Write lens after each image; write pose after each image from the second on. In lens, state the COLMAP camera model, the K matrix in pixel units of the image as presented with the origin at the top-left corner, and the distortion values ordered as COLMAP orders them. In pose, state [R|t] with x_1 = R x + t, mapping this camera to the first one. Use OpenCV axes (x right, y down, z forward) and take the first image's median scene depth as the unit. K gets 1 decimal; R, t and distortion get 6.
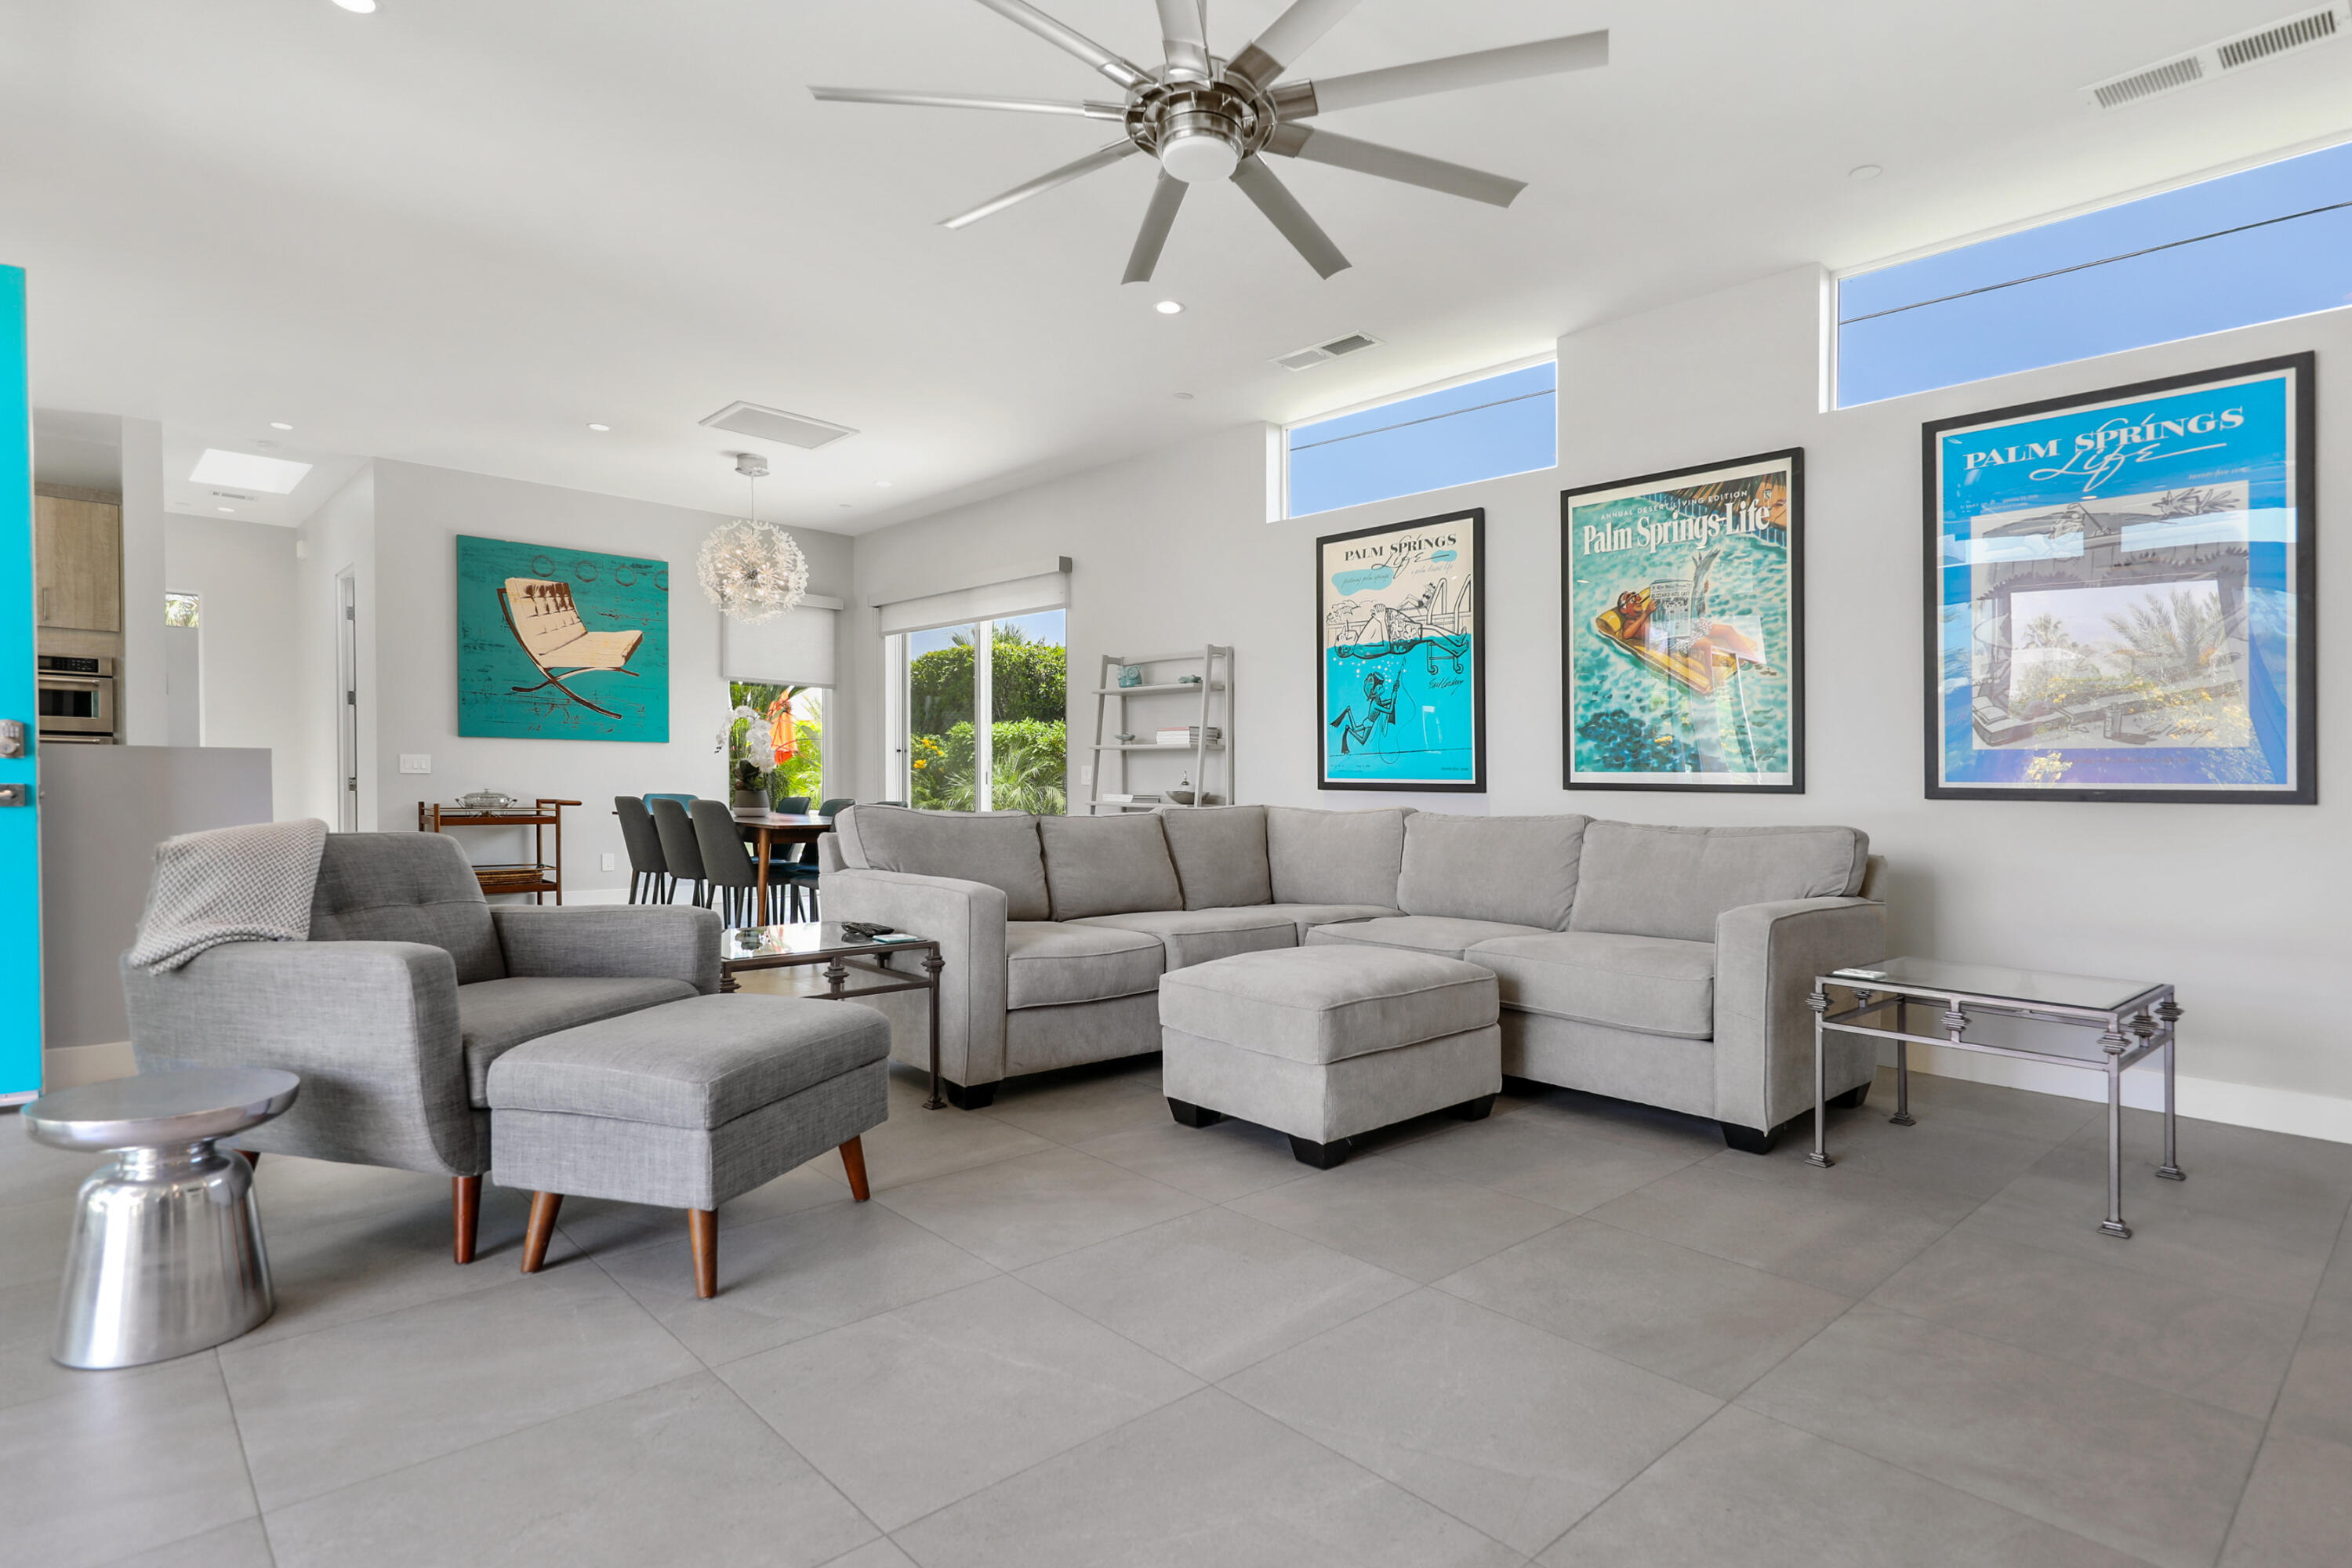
lens RADIAL K [[1203.1, 0, 1176.0], [0, 1203.1, 784.0], [0, 0, 1]] dist [0.001541, -0.000184]
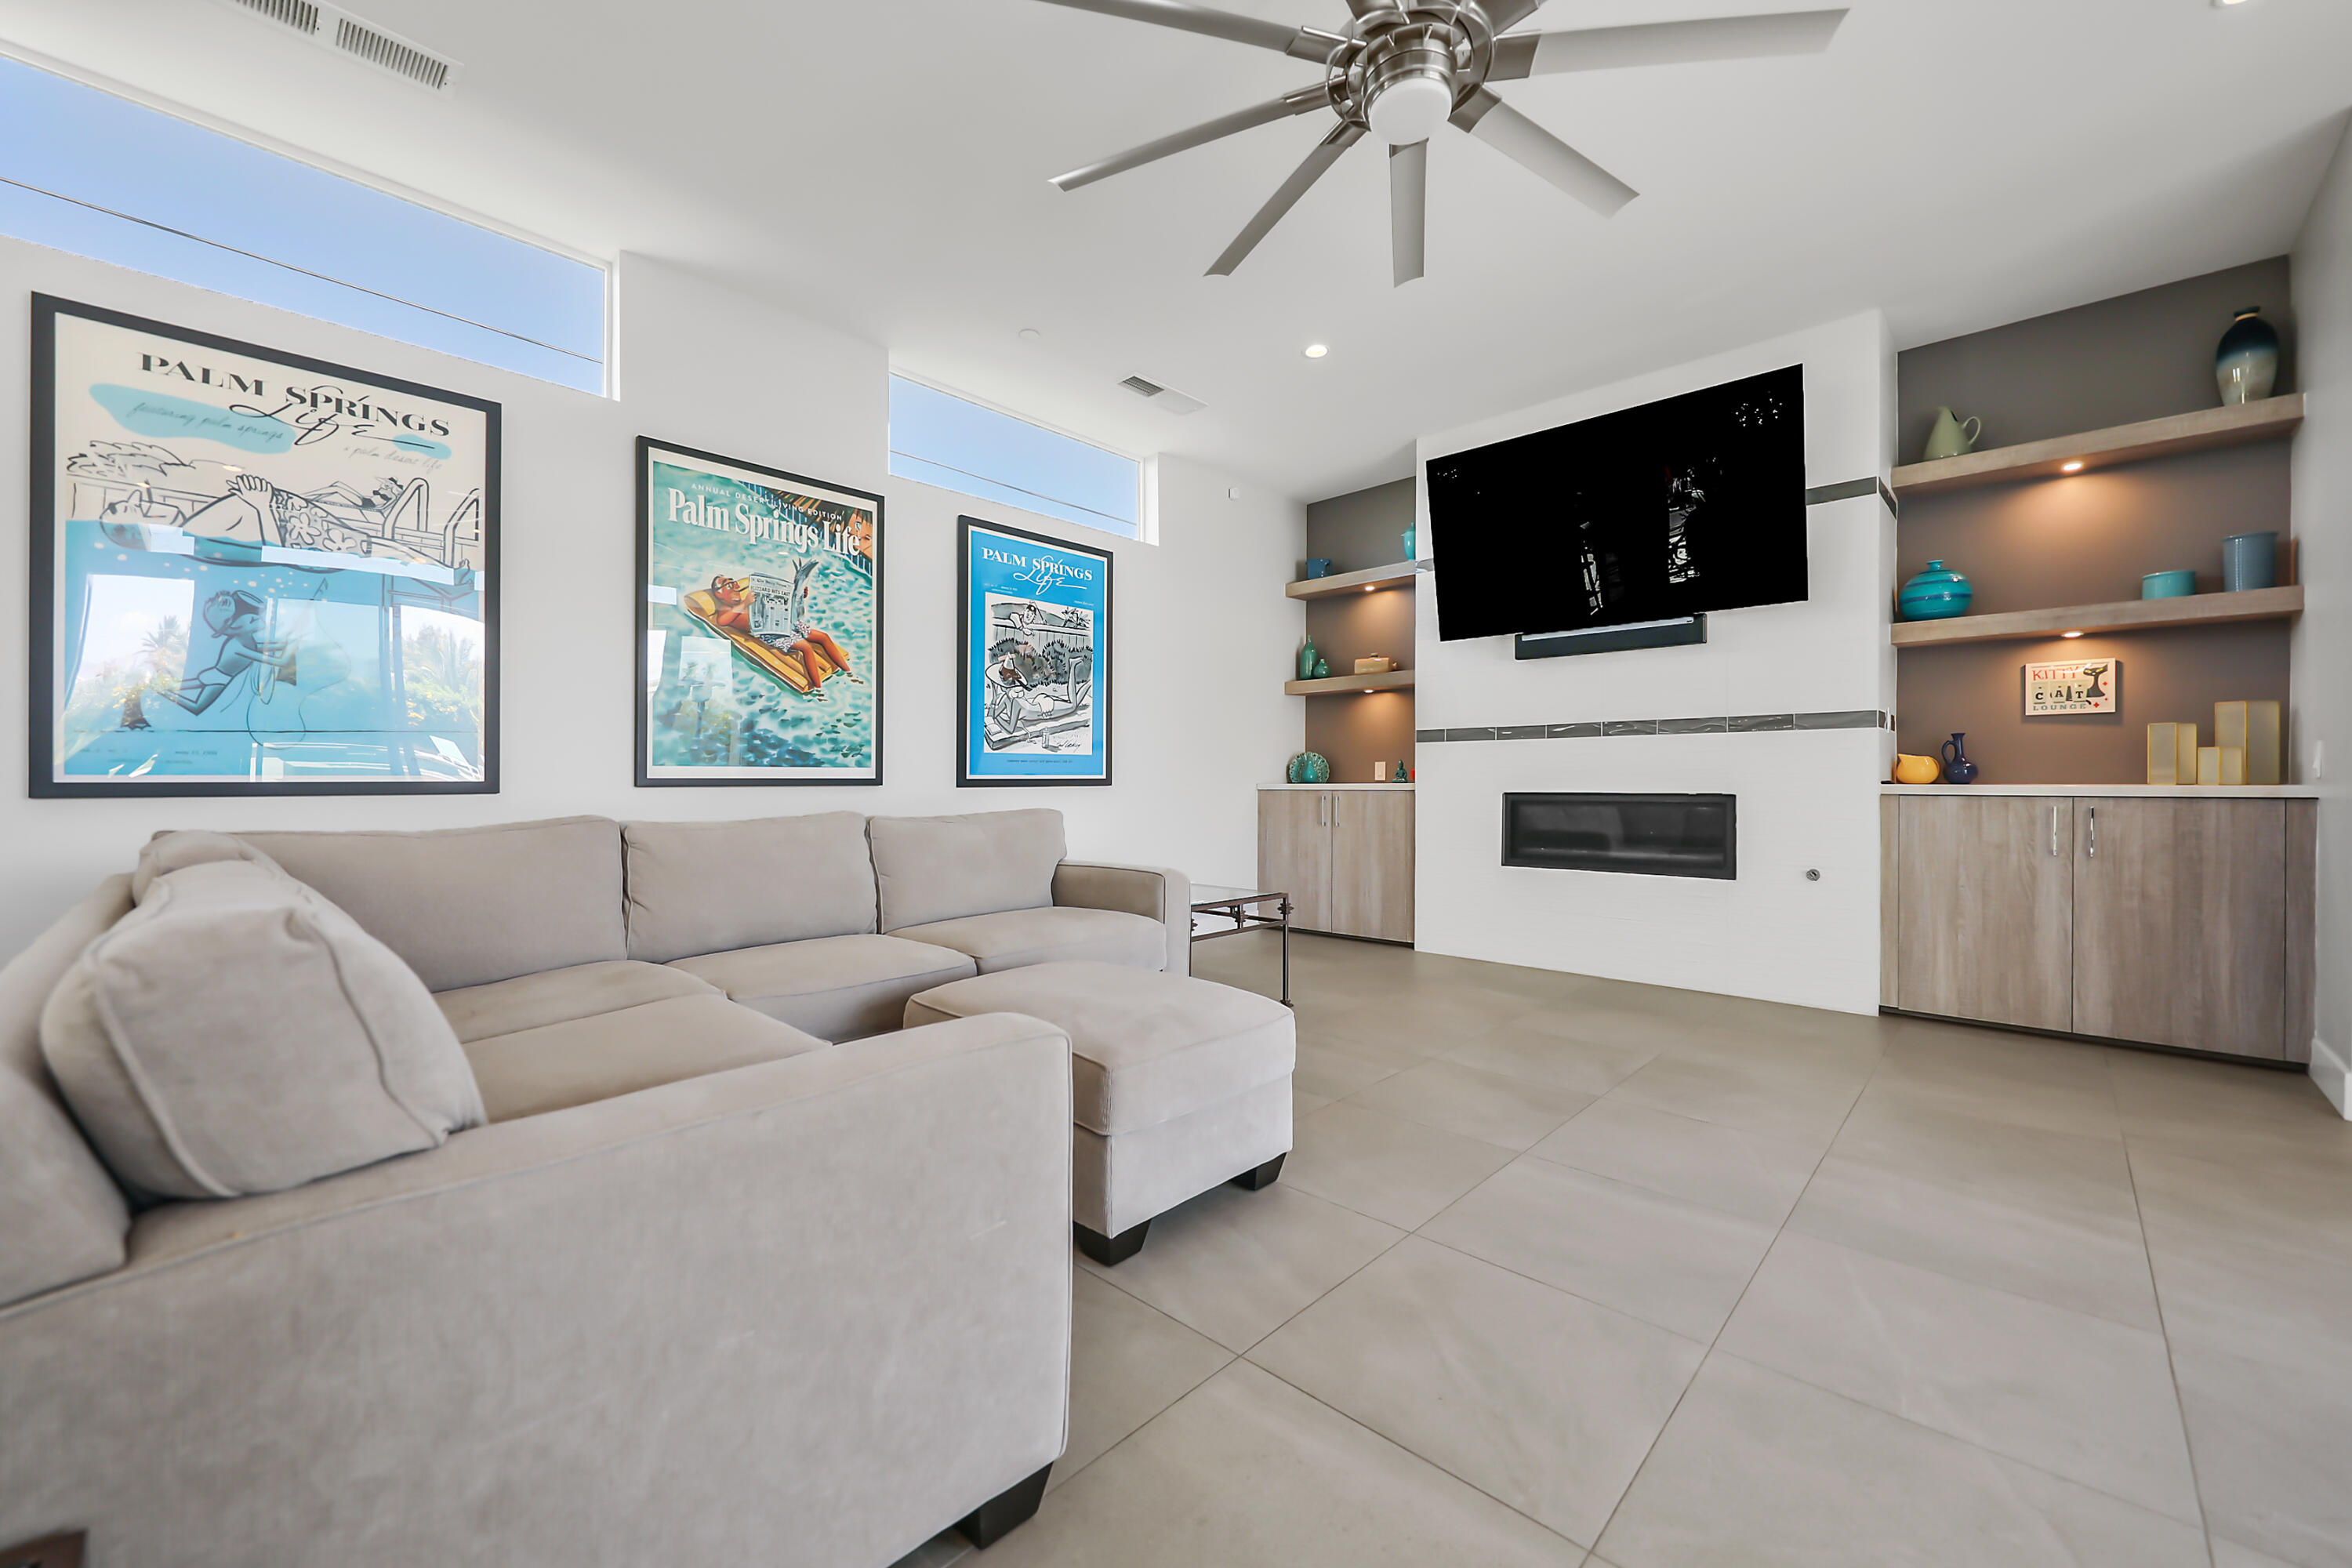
lens RADIAL K [[901.2, 0, 1176.0], [0, 901.2, 784.0], [0, 0, 1]] dist [0.000019, -0.003849]
pose [[-0.076050, -0.014468, 0.996999, -0.379712], [0.006159, 0.999869, 0.014980, -0.004772], [-0.997085, 0.007280, -0.075951, 0.736065]]
